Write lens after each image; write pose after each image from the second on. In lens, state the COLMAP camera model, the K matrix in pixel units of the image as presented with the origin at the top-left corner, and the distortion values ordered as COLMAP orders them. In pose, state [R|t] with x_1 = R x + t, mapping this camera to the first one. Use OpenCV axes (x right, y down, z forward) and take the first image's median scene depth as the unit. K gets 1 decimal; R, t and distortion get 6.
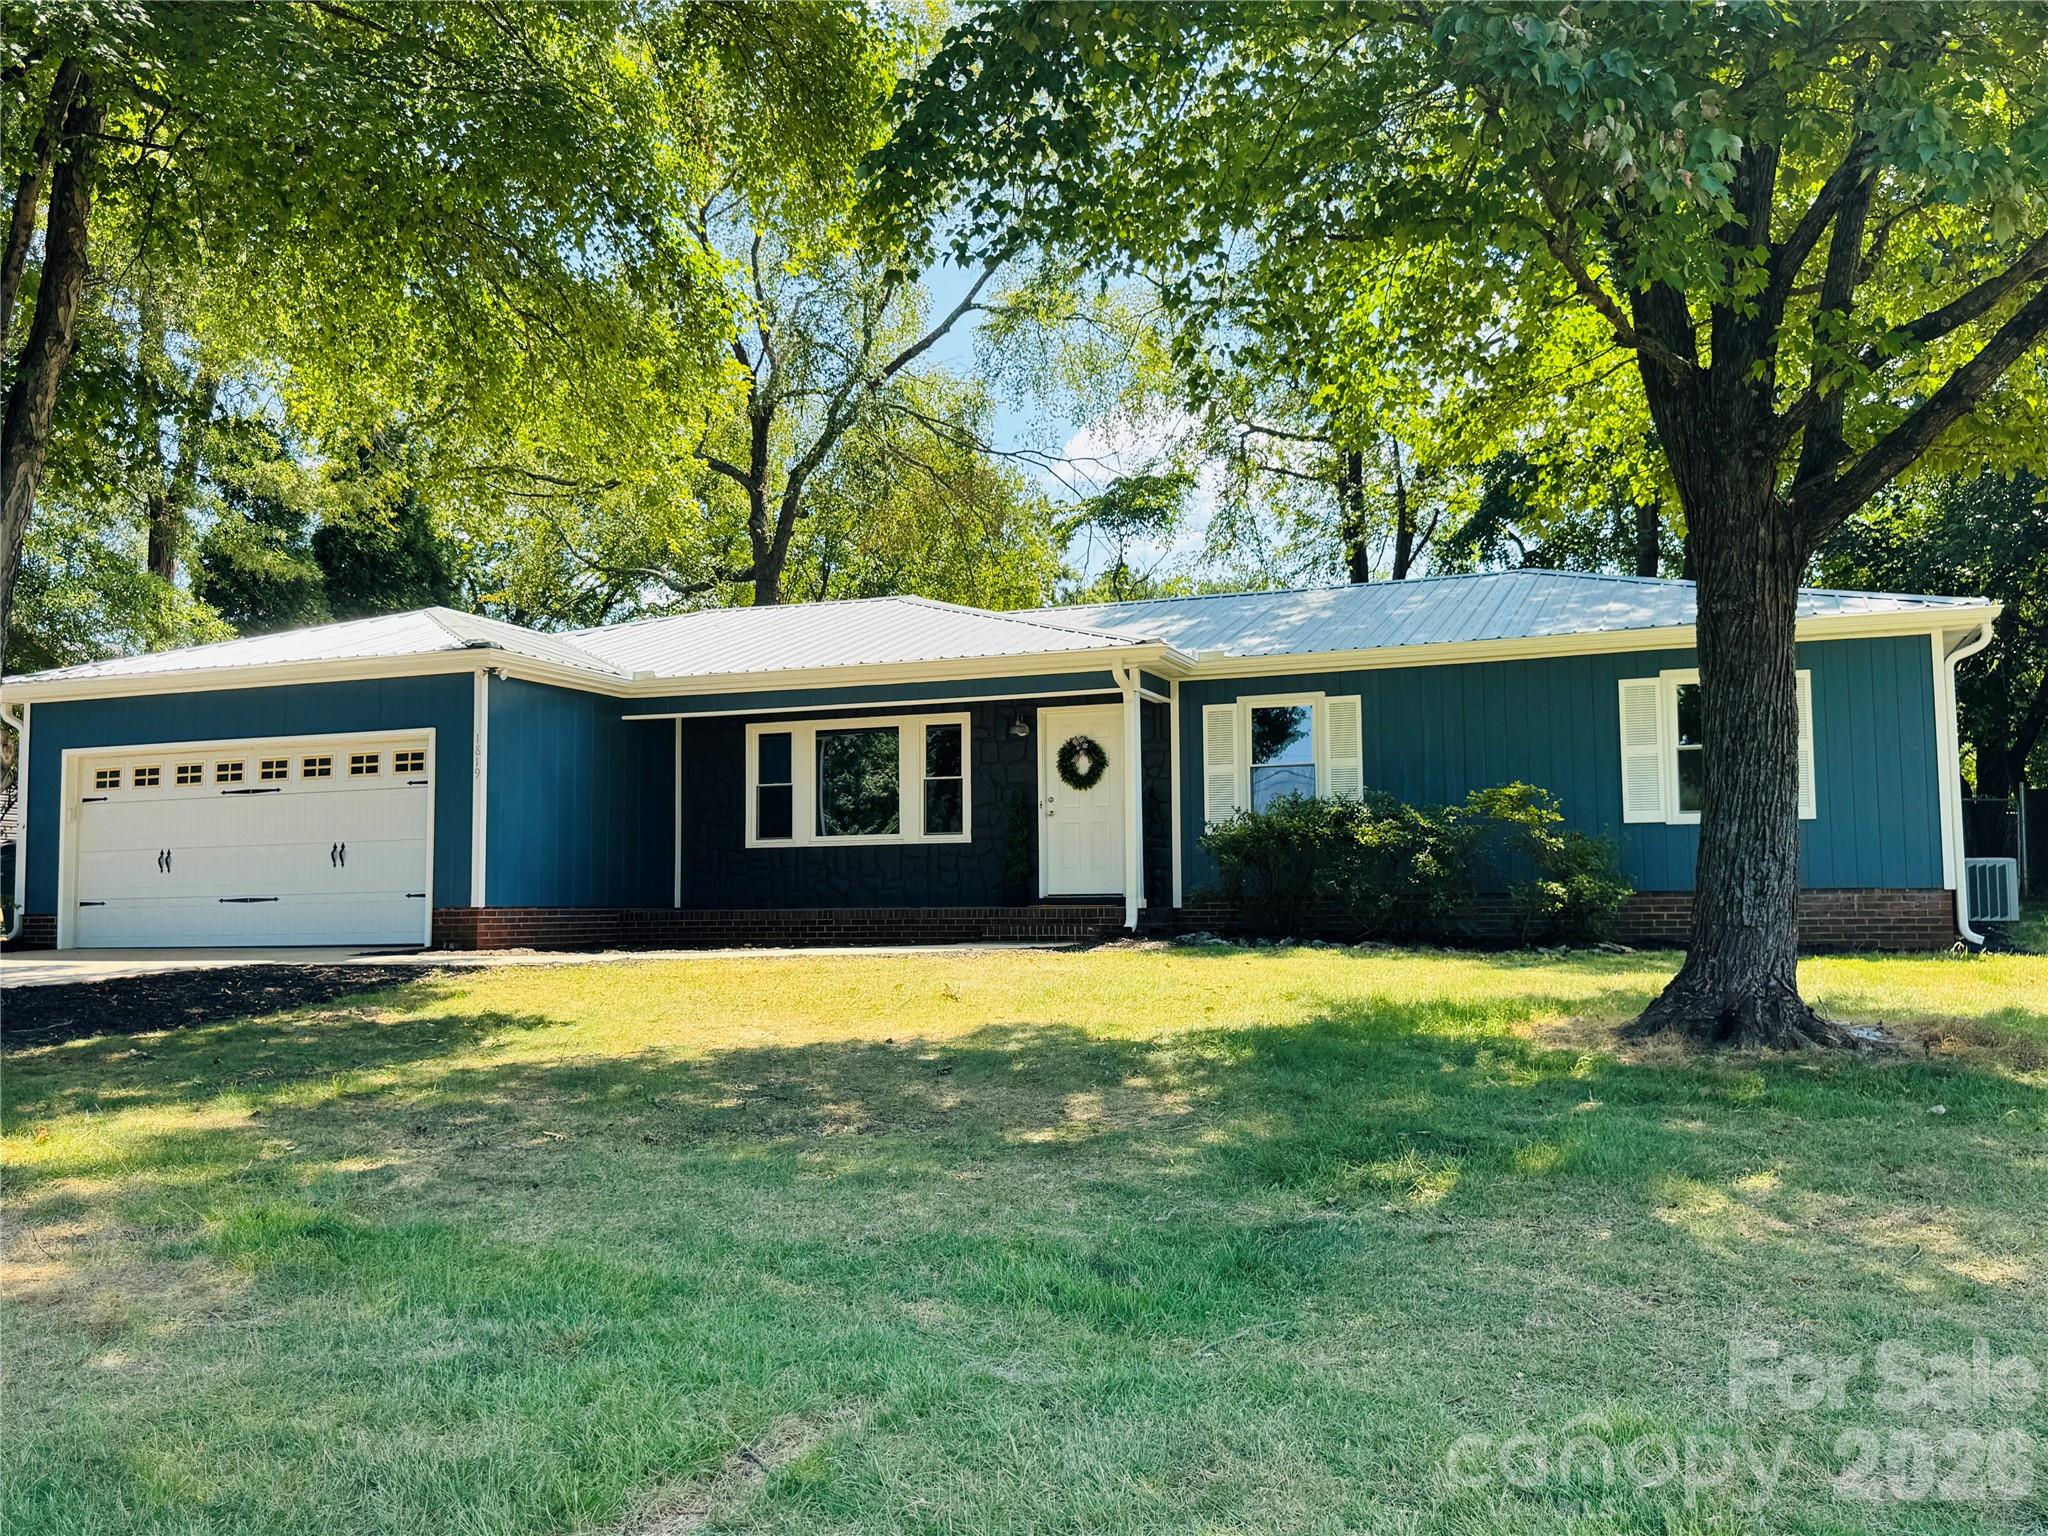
lens RADIAL K [[1749.8, 0, 1024.1], [0, 1749.8, 760.9], [0, 0, 1]] dist [0.022944, -0.003187]
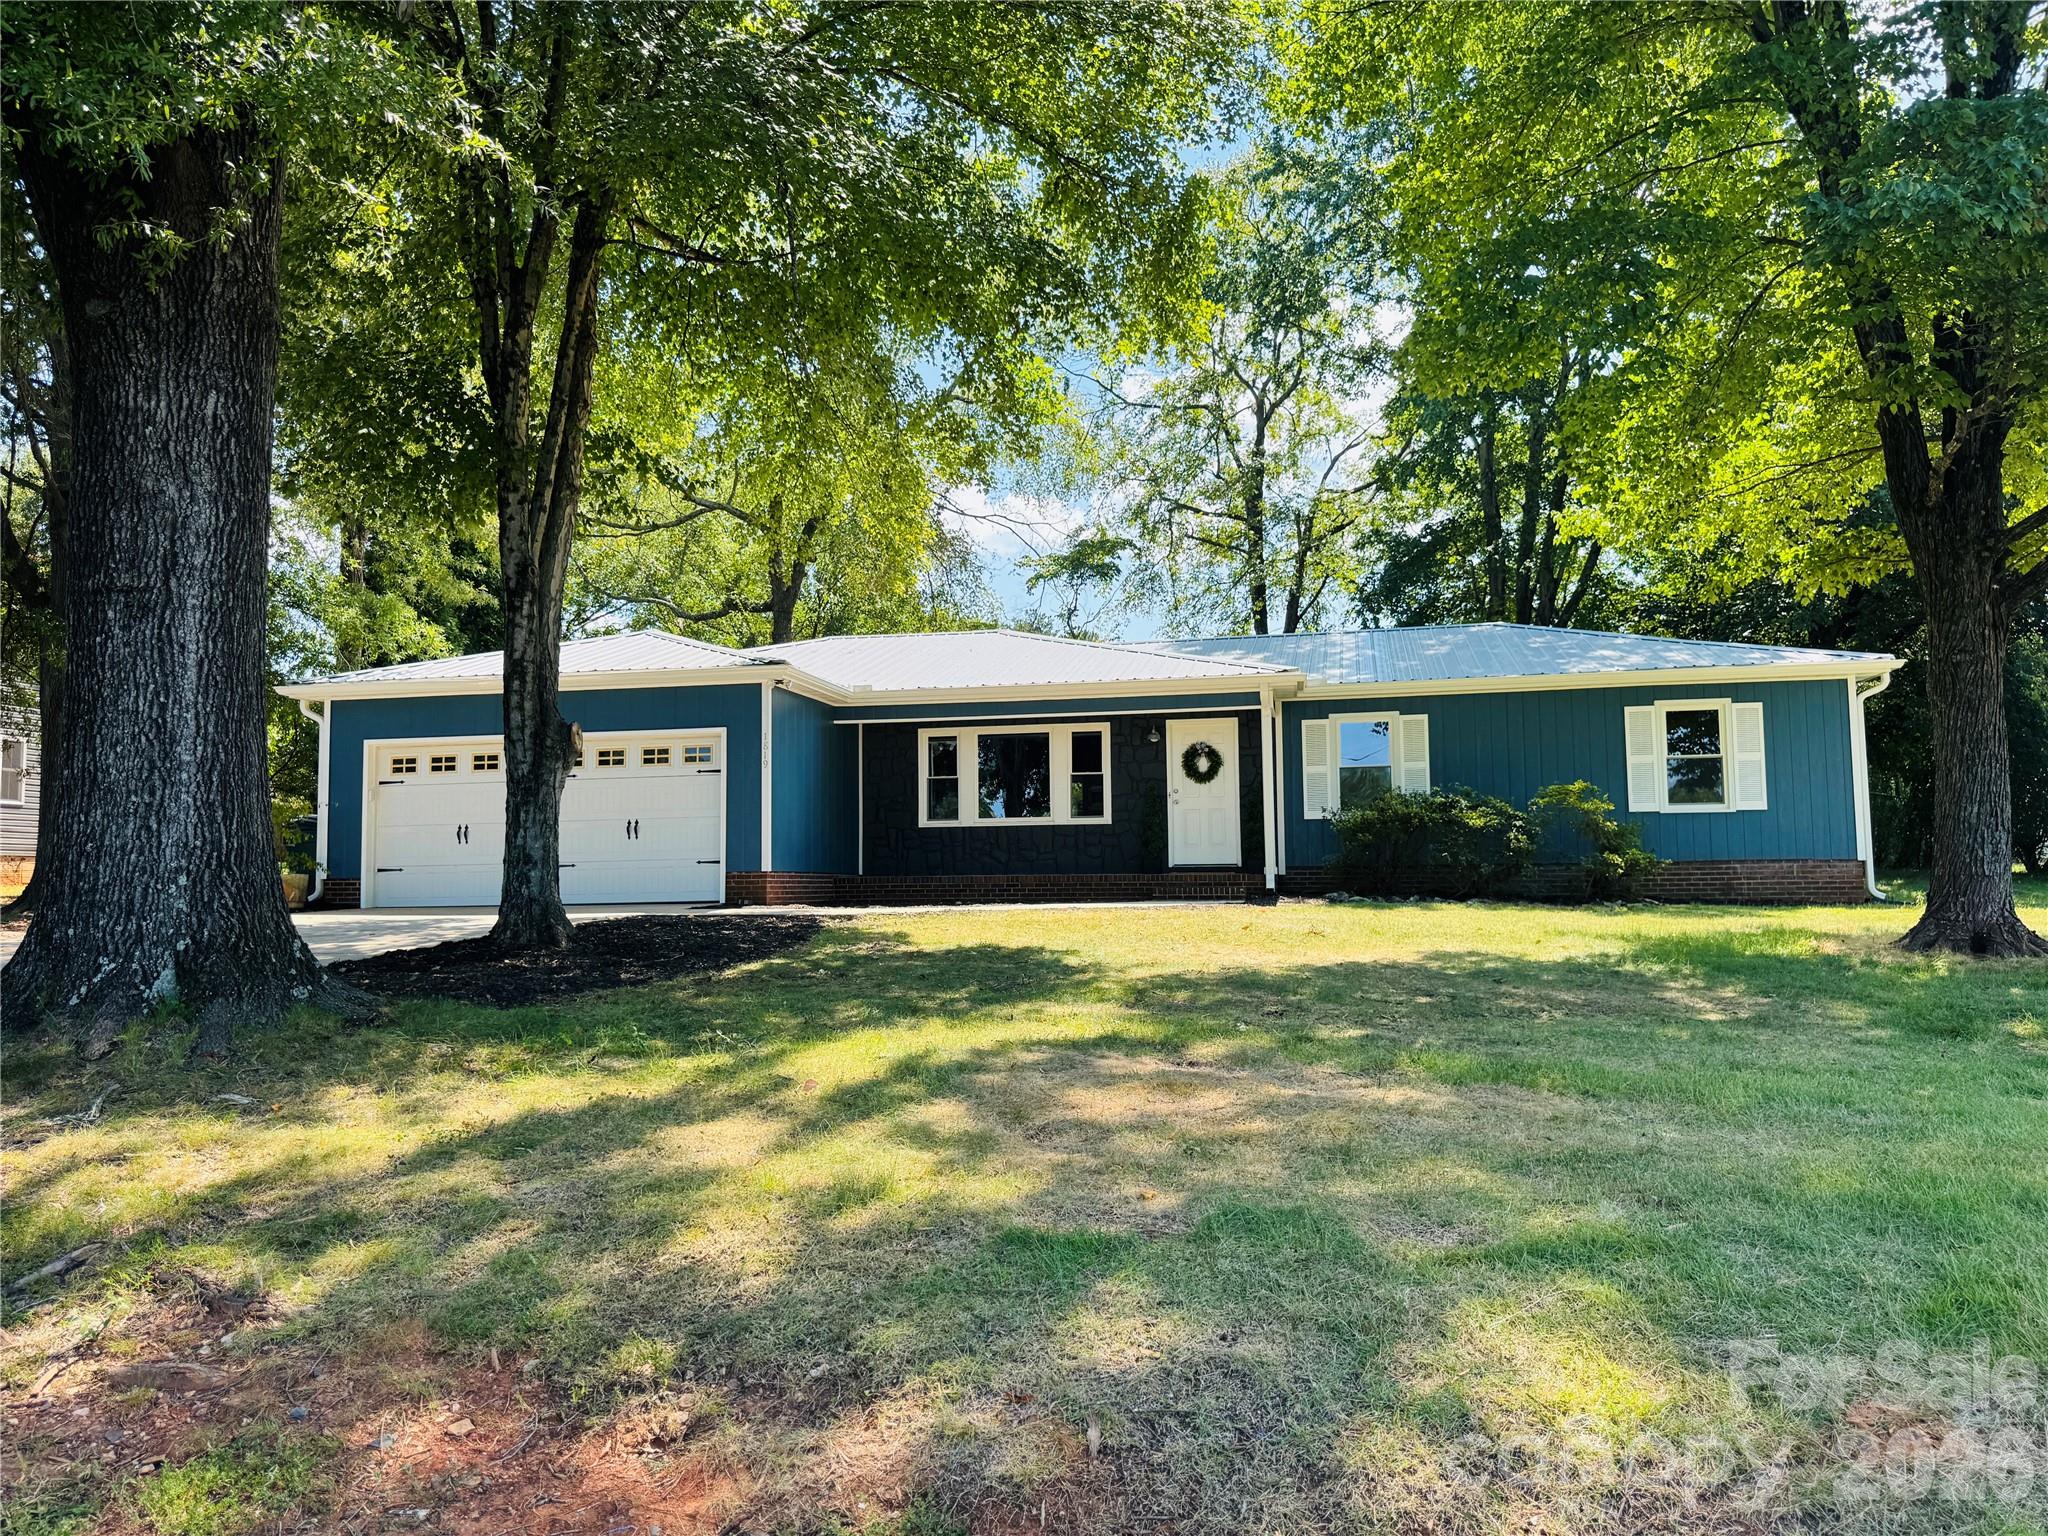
lens RADIAL K [[1435.7, 0, 1011.7], [0, 1435.7, 774.5], [0, 0, 1]] dist [0.050890, -0.070180]
pose [[0.987780, 0.012559, 0.155345, -0.269833], [-0.013353, 0.999903, 0.004070, 0.007119], [-0.155279, -0.006095, 0.987852, -0.031641]]
